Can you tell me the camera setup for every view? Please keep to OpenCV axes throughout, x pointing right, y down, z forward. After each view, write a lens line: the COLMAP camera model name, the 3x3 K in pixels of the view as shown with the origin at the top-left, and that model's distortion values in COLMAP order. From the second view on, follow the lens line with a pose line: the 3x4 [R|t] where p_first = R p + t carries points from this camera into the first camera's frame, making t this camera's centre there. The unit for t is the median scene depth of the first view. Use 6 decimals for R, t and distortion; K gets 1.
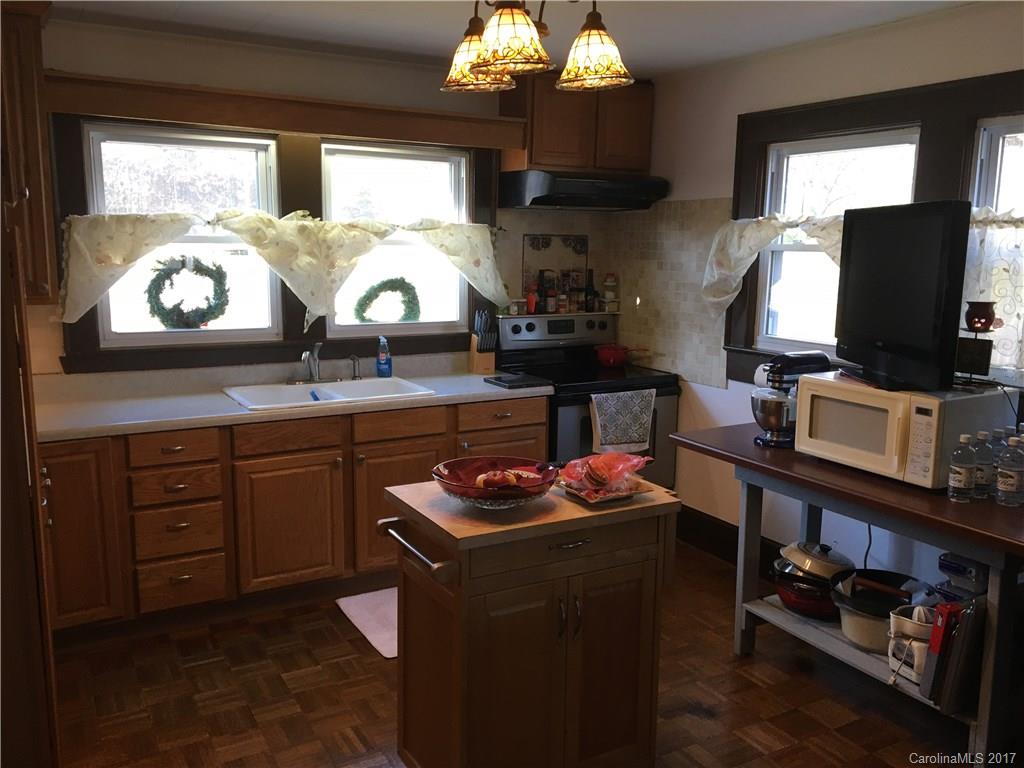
lens RADIAL K [[865.9, 0, 513.0], [0, 865.9, 383.6], [0, 0, 1]] dist [0.088878, -0.117893]
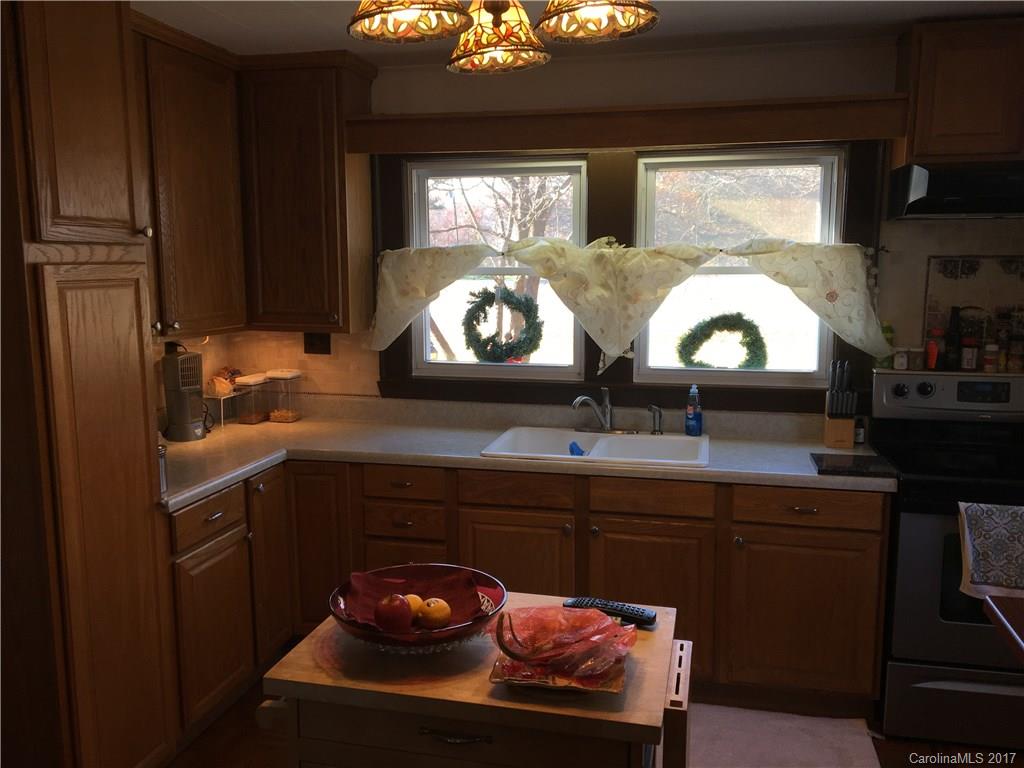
lens RADIAL K [[865.9, 0, 513.5], [0, 865.9, 385.7], [0, 0, 1]] dist [0.088878, -0.117893]
pose [[0.726900, 0.085238, -0.681433, 0.295700], [-0.099934, 0.994834, 0.017838, -0.053791], [0.679433, 0.055132, 0.731663, 0.296326]]
